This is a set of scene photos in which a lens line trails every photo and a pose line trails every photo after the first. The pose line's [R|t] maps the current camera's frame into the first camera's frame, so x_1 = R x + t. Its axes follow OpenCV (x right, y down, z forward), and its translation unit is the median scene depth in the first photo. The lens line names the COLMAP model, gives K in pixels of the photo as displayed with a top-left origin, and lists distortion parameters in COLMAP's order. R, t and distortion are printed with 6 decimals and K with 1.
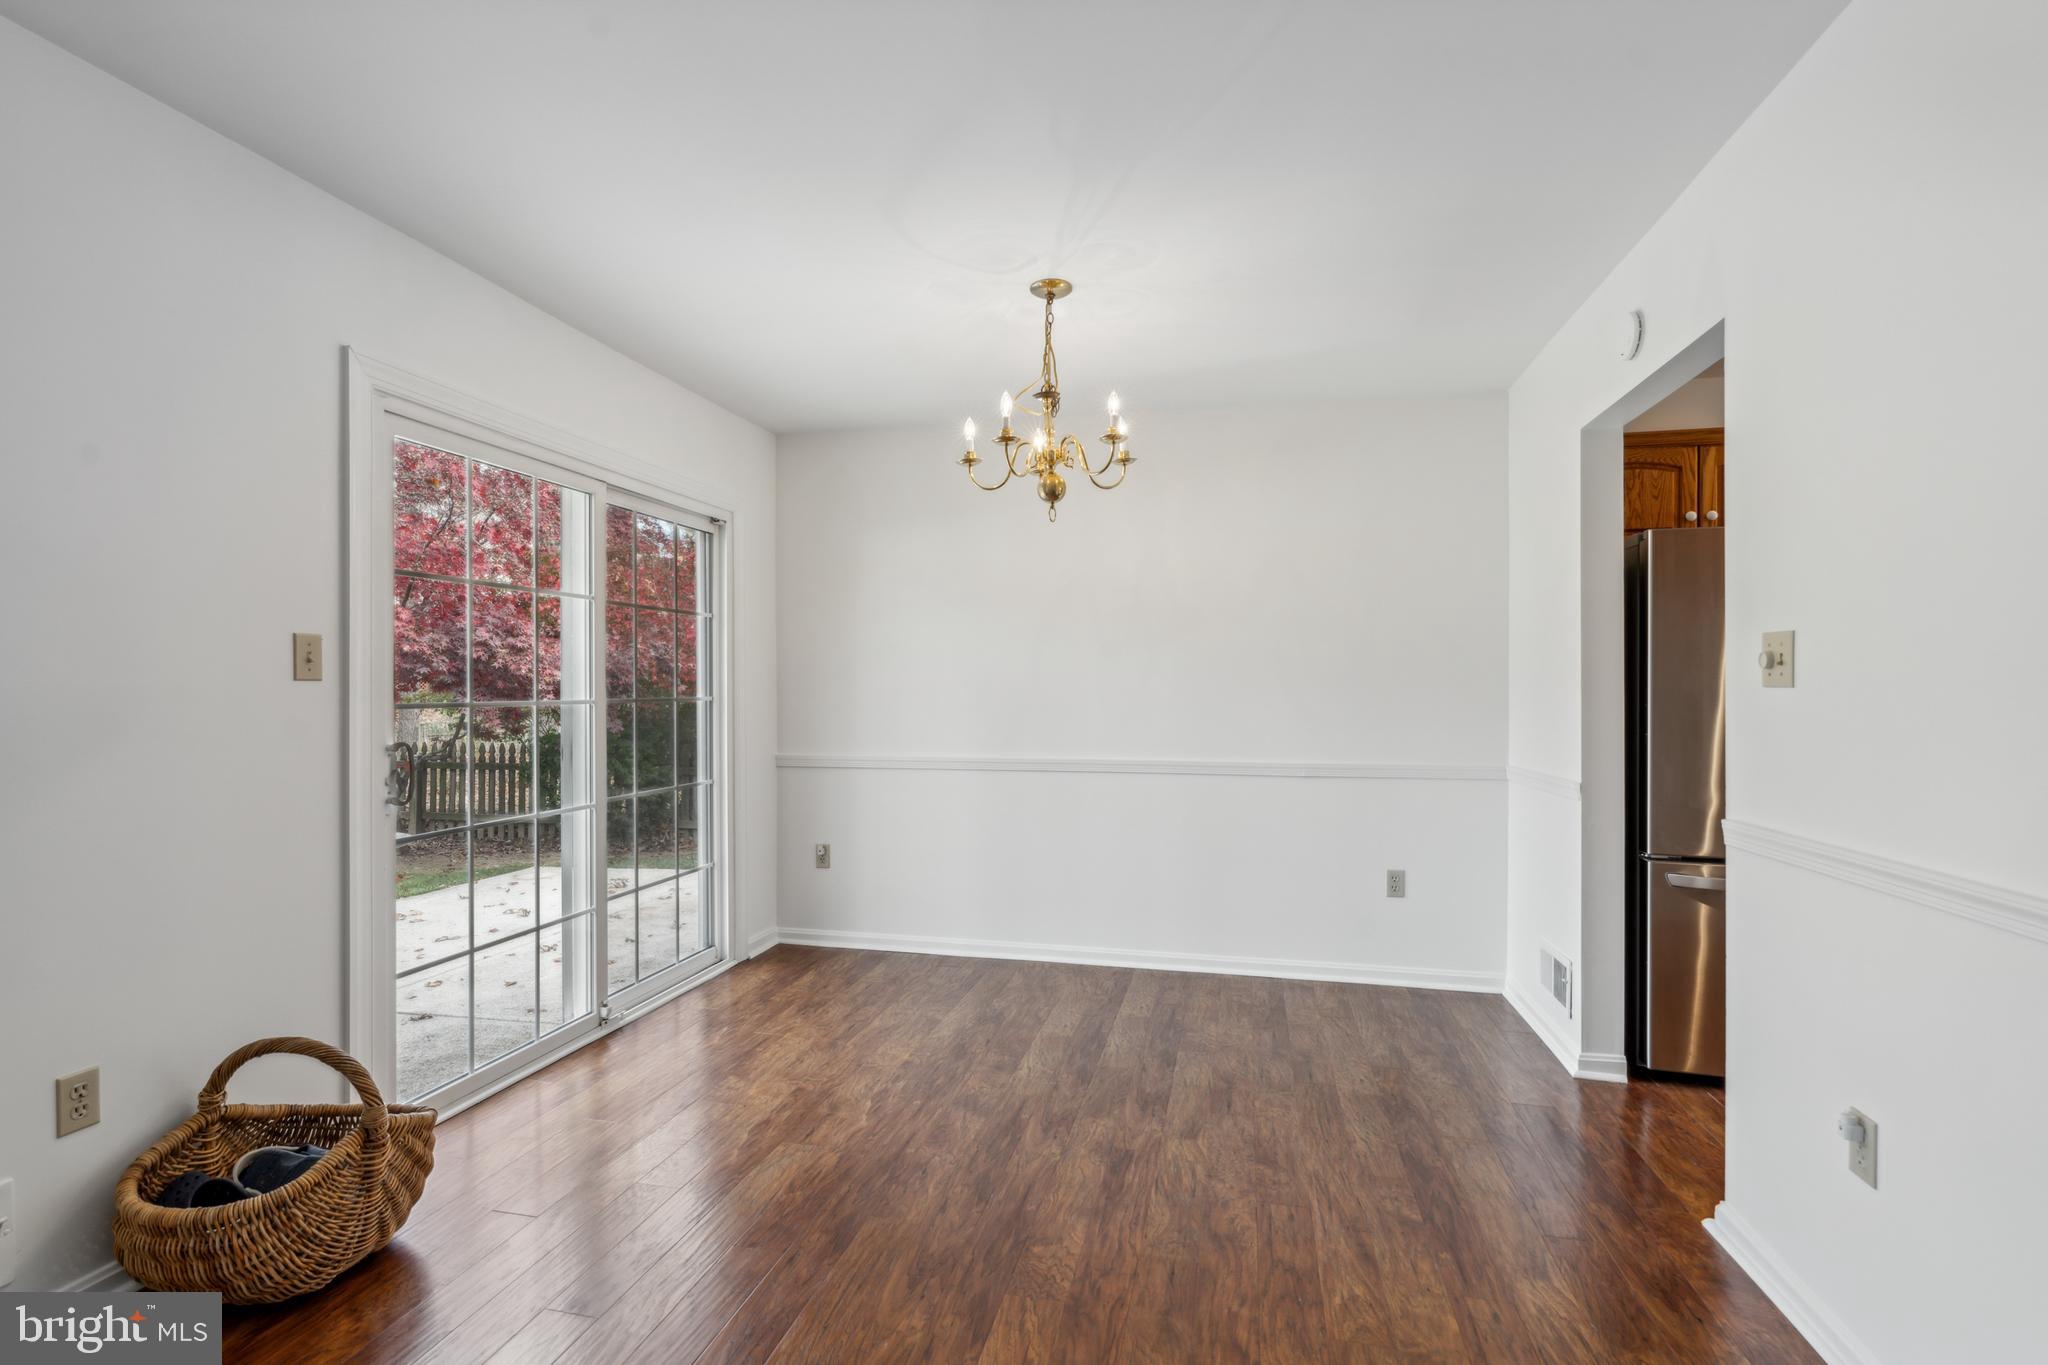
lens RADIAL K [[960.5, 0, 1024.0], [0, 960.5, 682.5], [0, 0, 1]] dist [-0.002843, -0.000563]
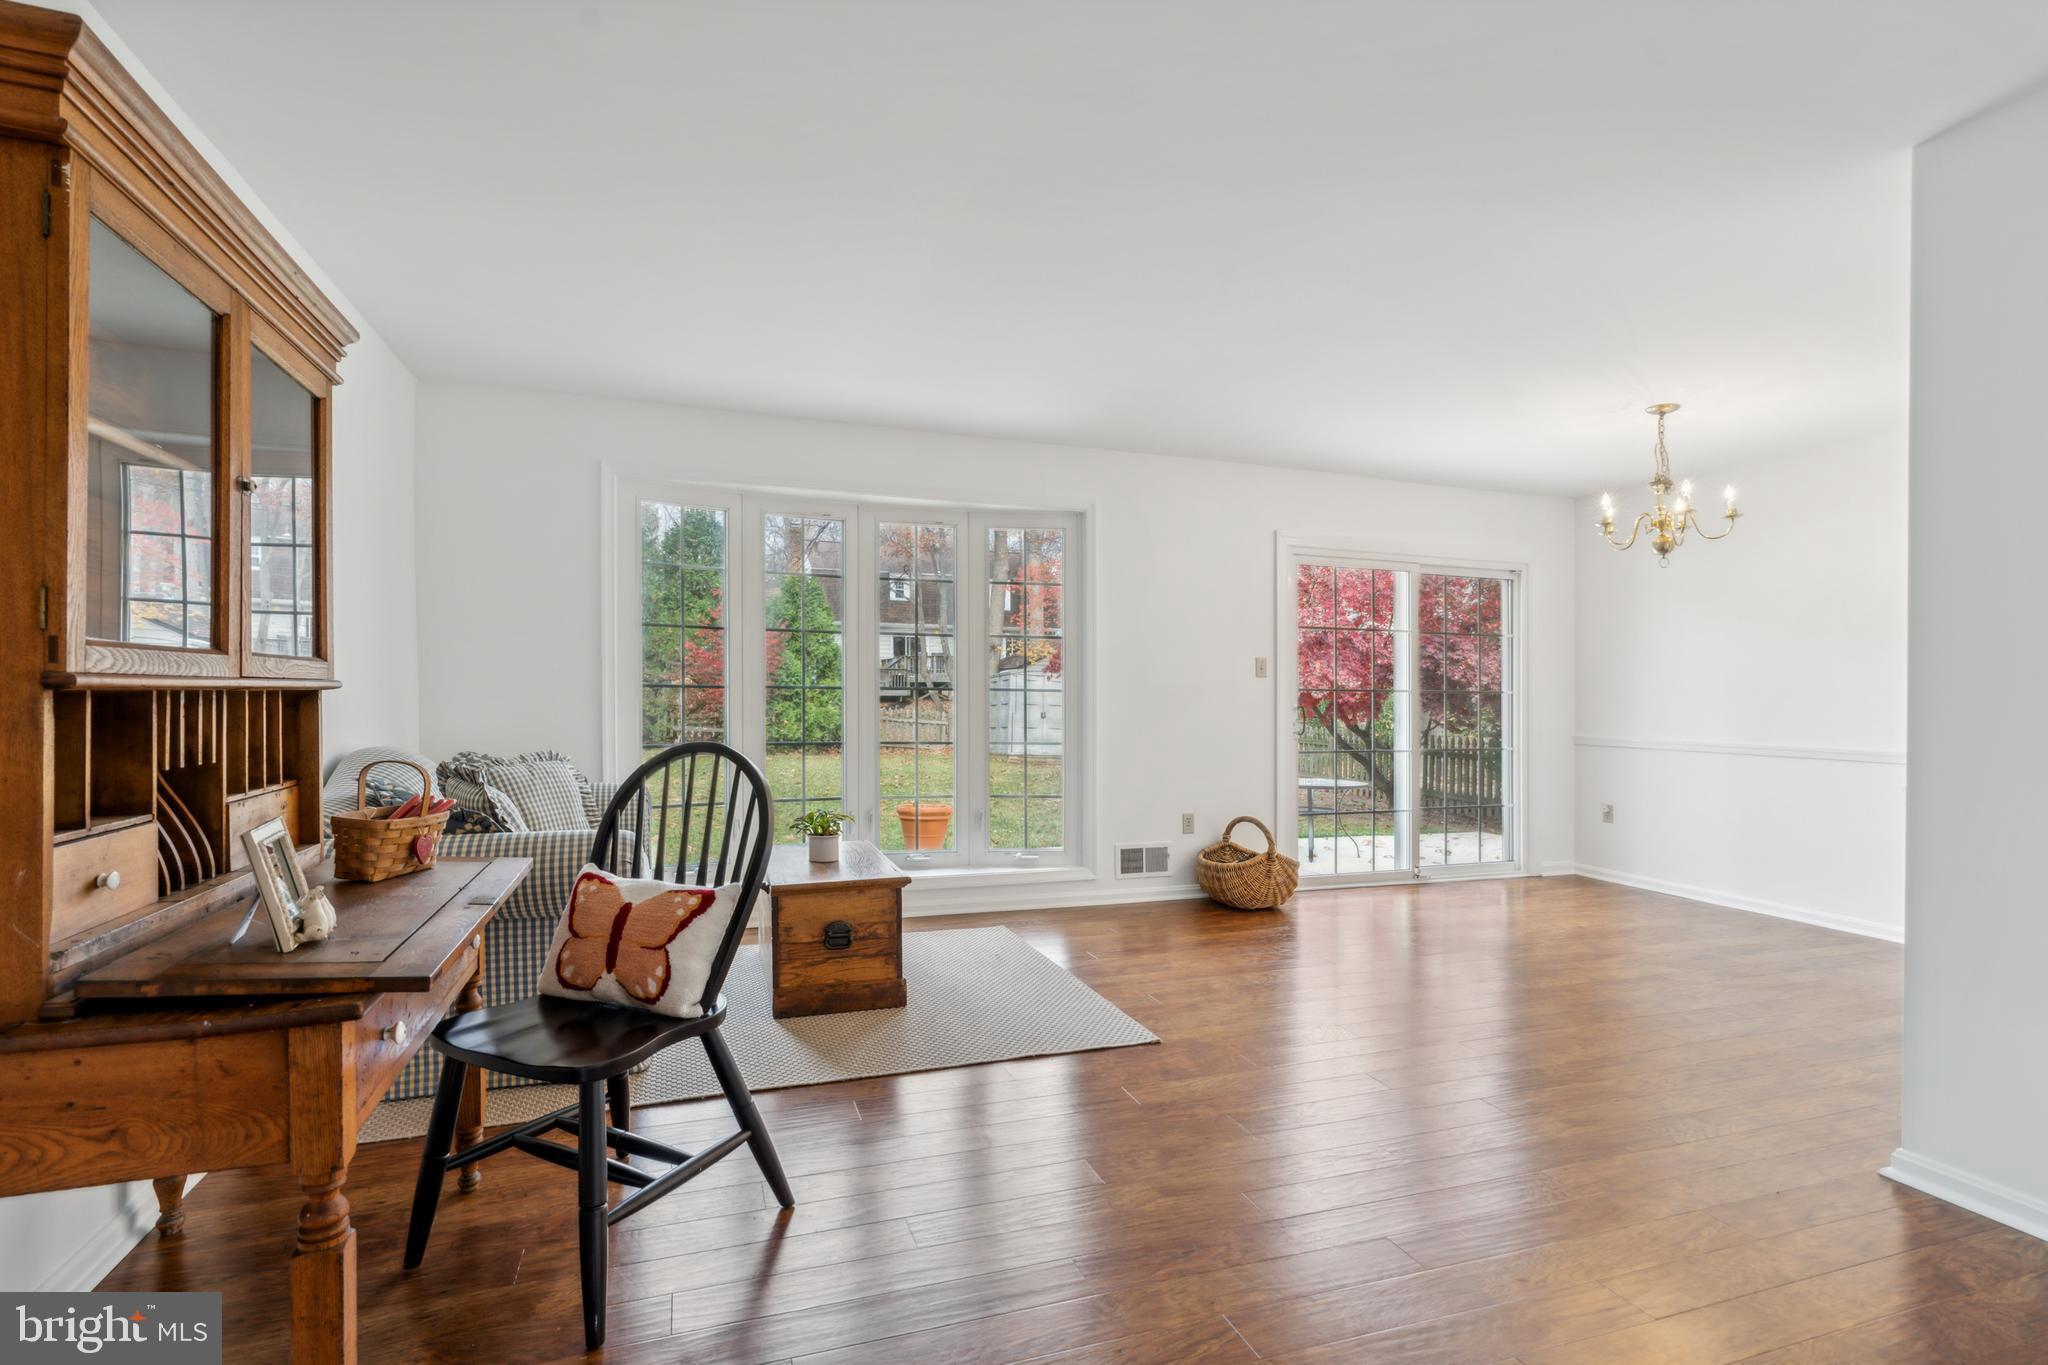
lens RADIAL K [[960.5, 0, 1024.0], [0, 960.5, 682.5], [0, 0, 1]] dist [-0.002843, -0.000563]
pose [[0.543265, -0.002811, -0.839556, 0.730048], [-0.006455, 0.999951, -0.007525, 0.025769], [0.839536, 0.009507, 0.543221, -0.617772]]
